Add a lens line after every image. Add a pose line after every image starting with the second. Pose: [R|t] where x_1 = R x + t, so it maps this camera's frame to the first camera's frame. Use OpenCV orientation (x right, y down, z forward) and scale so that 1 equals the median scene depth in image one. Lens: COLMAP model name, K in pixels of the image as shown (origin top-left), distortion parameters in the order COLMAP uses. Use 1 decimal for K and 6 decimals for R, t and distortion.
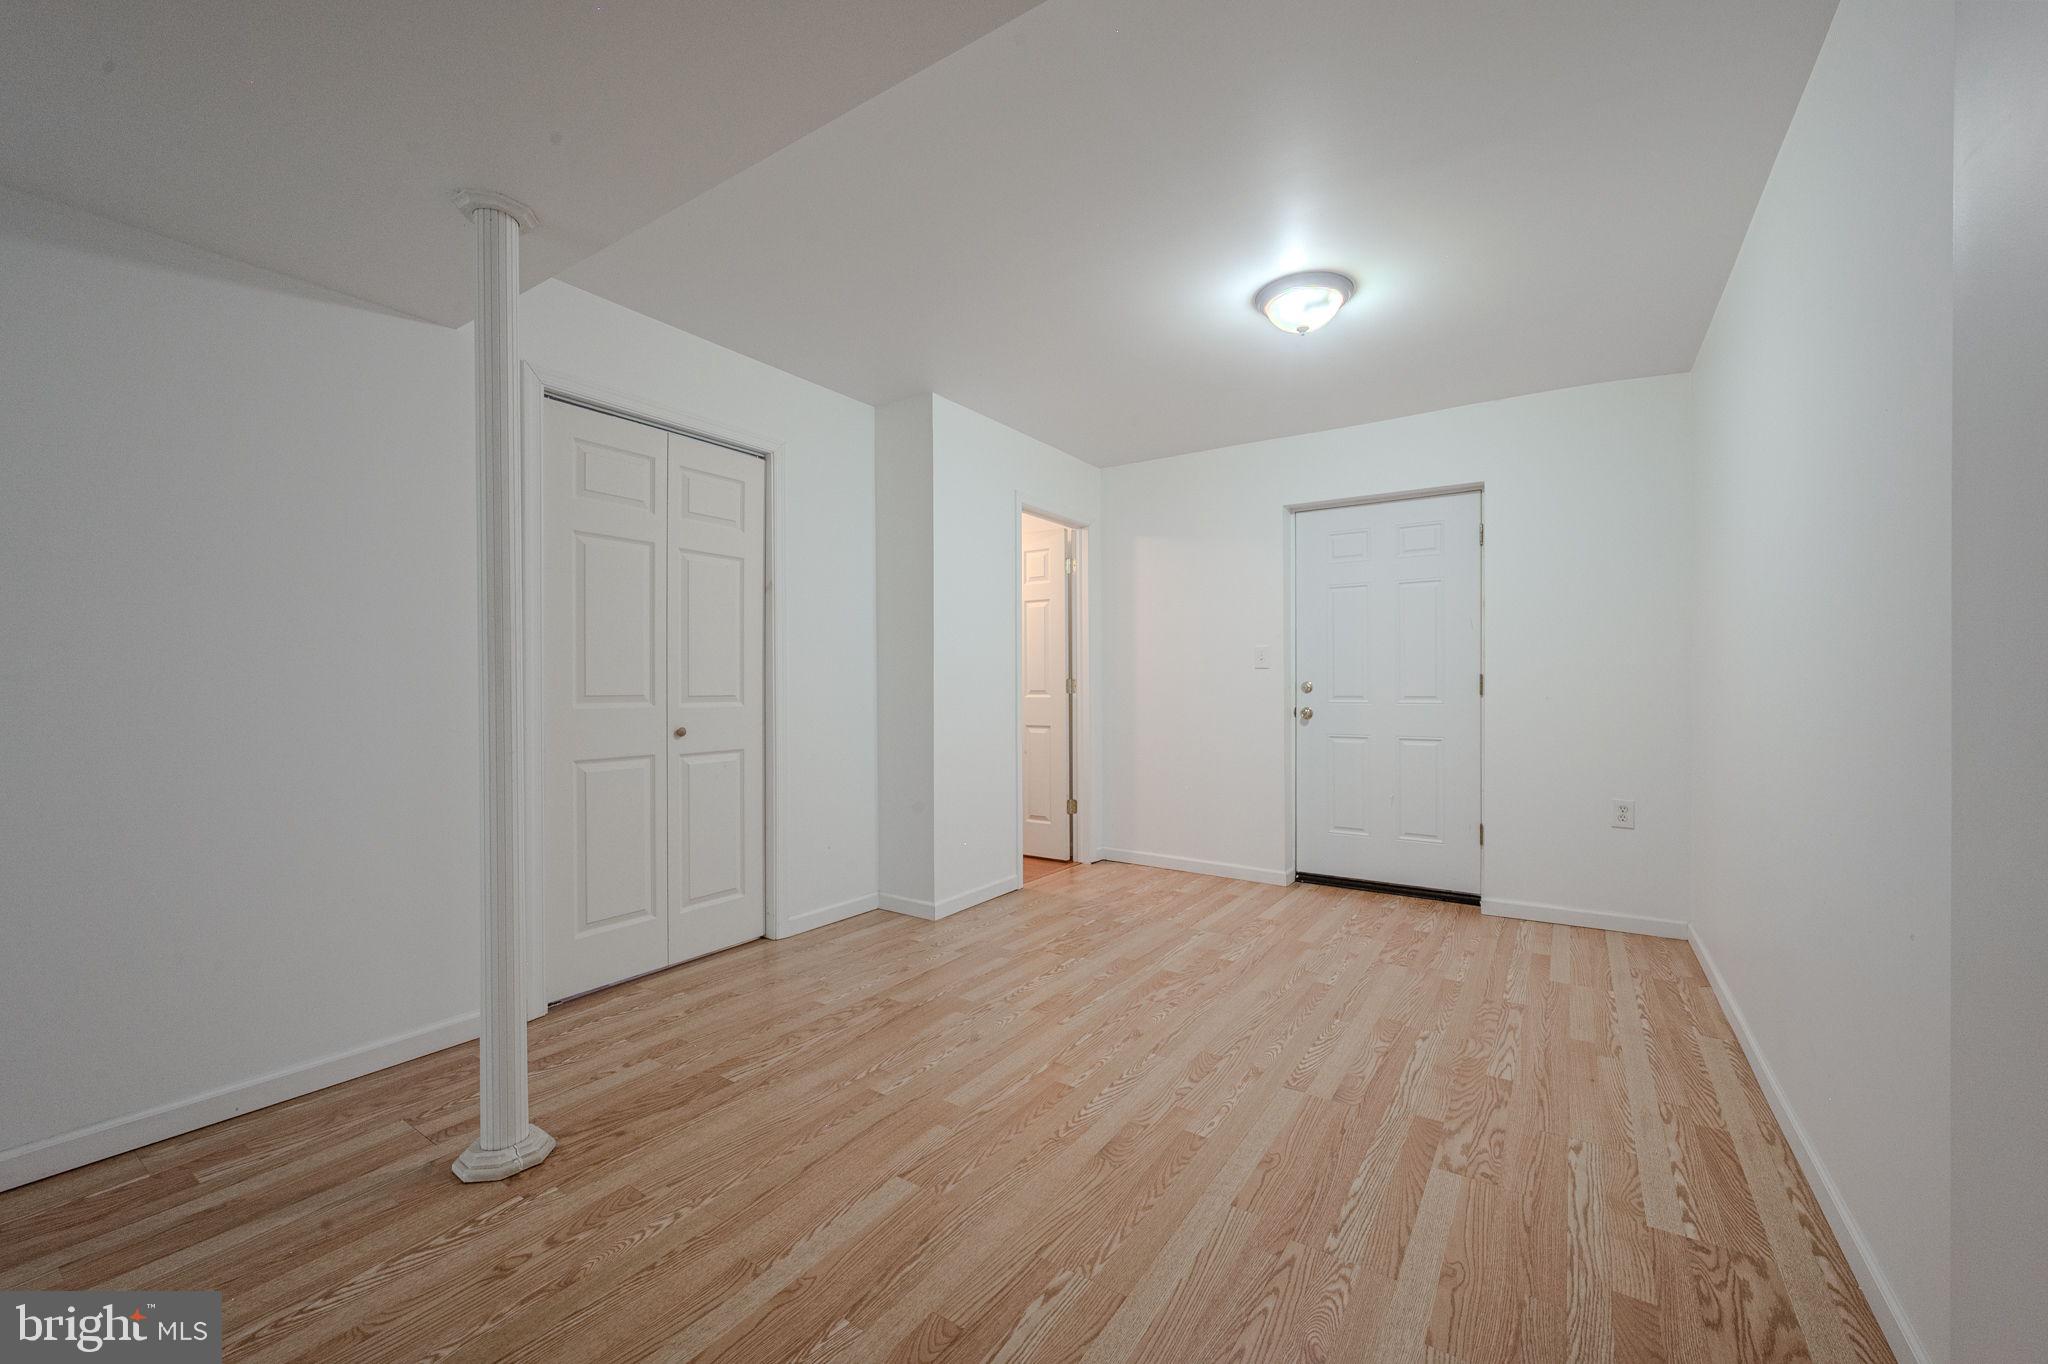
lens RADIAL K [[806.8, 0, 1032.9], [0, 806.8, 688.1], [0, 0, 1]] dist [-0.004145, -0.000435]
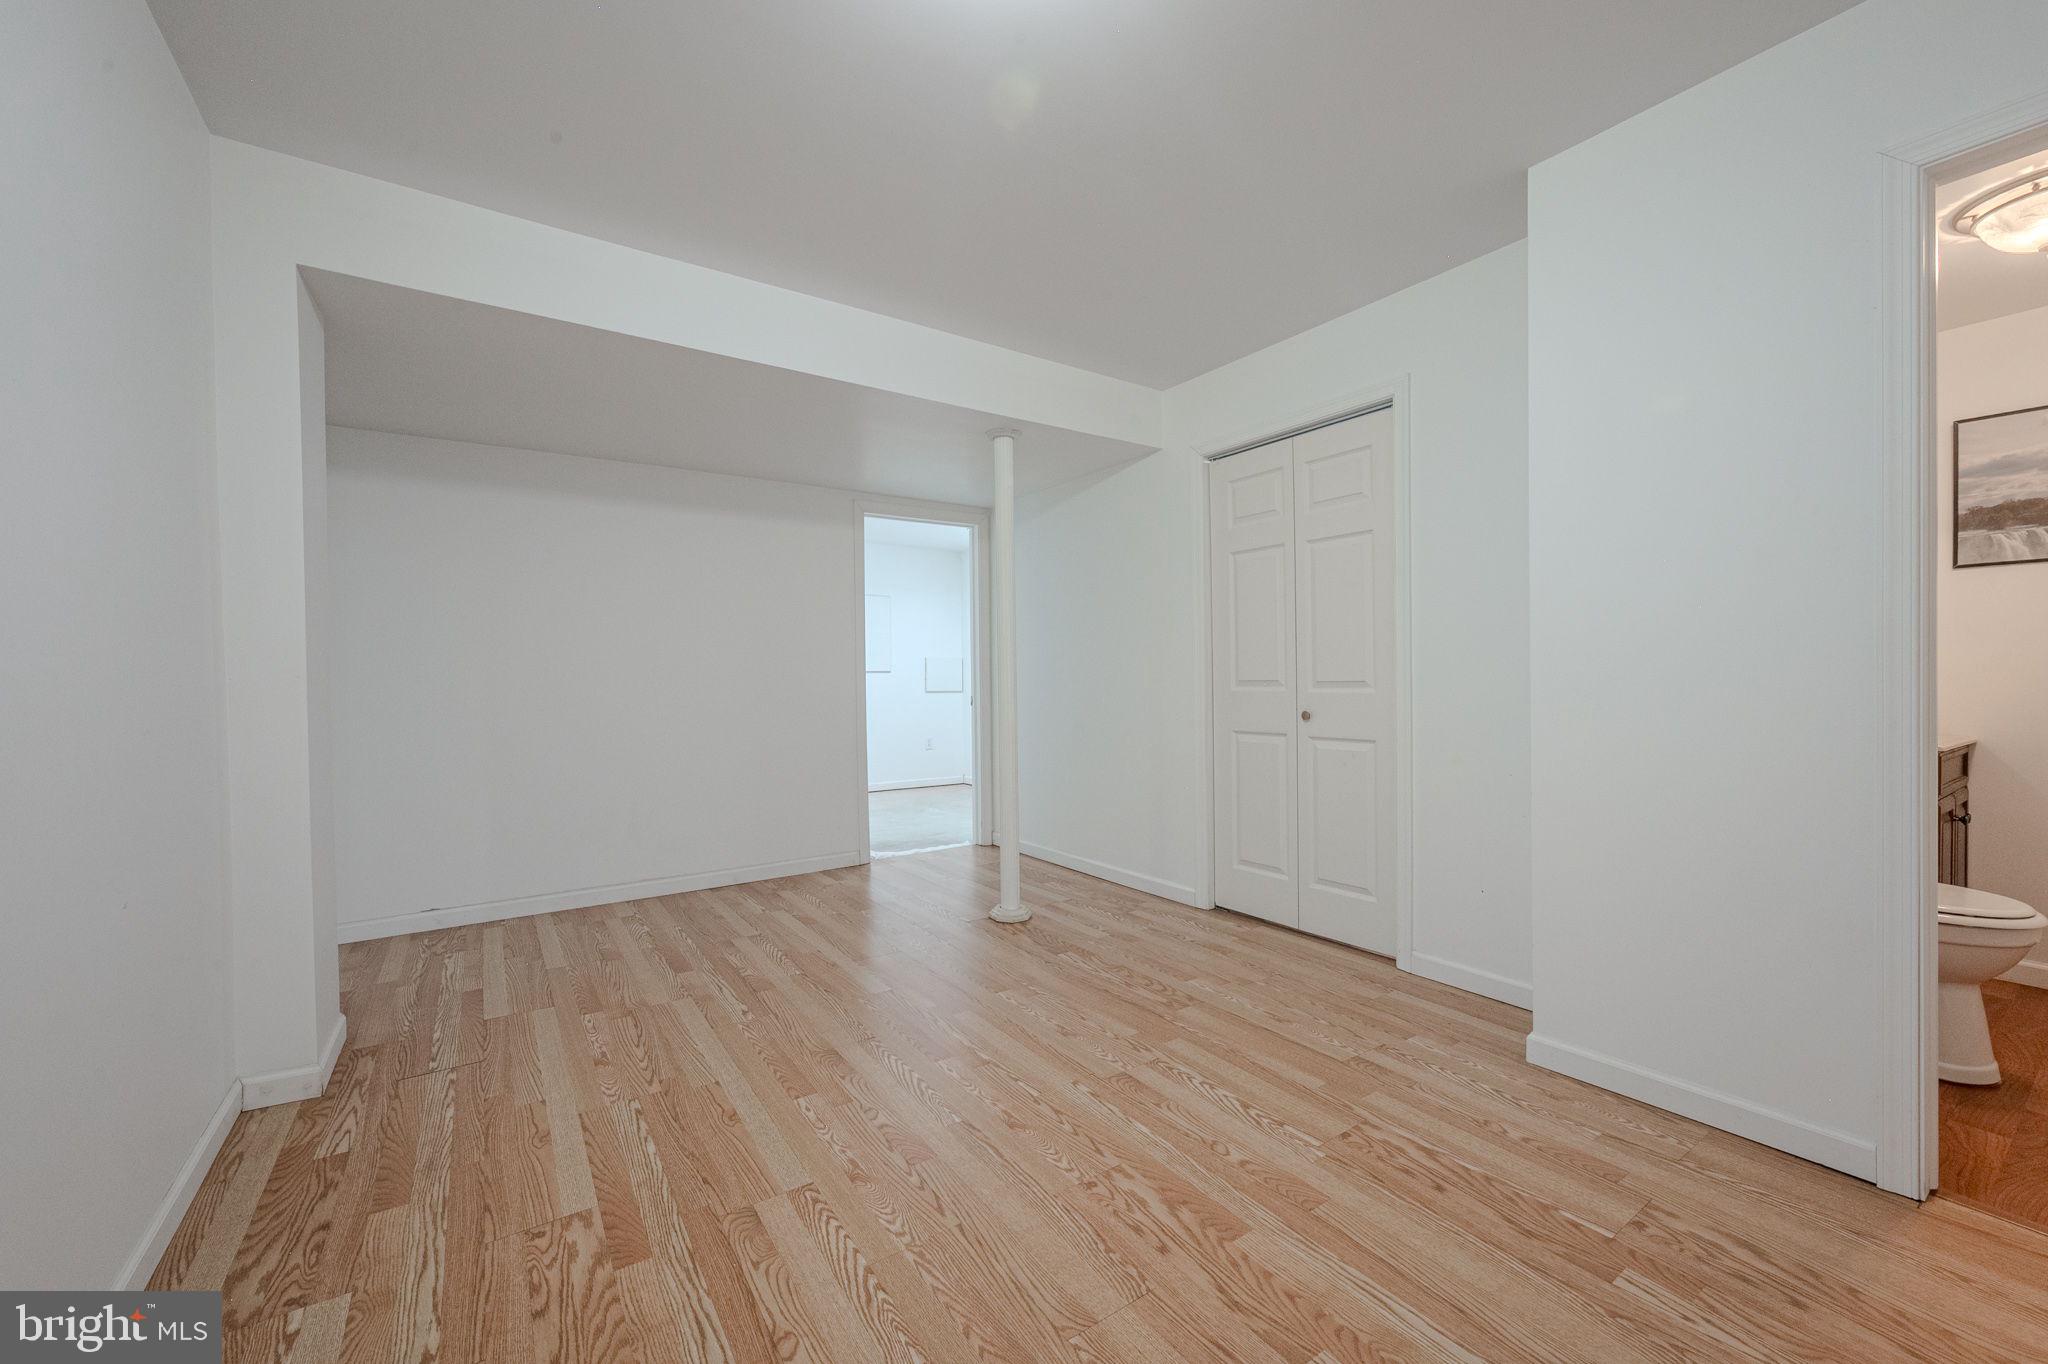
lens RADIAL K [[806.8, 0, 1032.9], [0, 806.8, 688.1], [0, 0, 1]] dist [-0.004145, -0.000435]
pose [[-0.371155, 0.017476, -0.928407, 0.908133], [0.008765, 0.999844, 0.015316, -0.001326], [0.928530, -0.002453, -0.371250, 1.421019]]
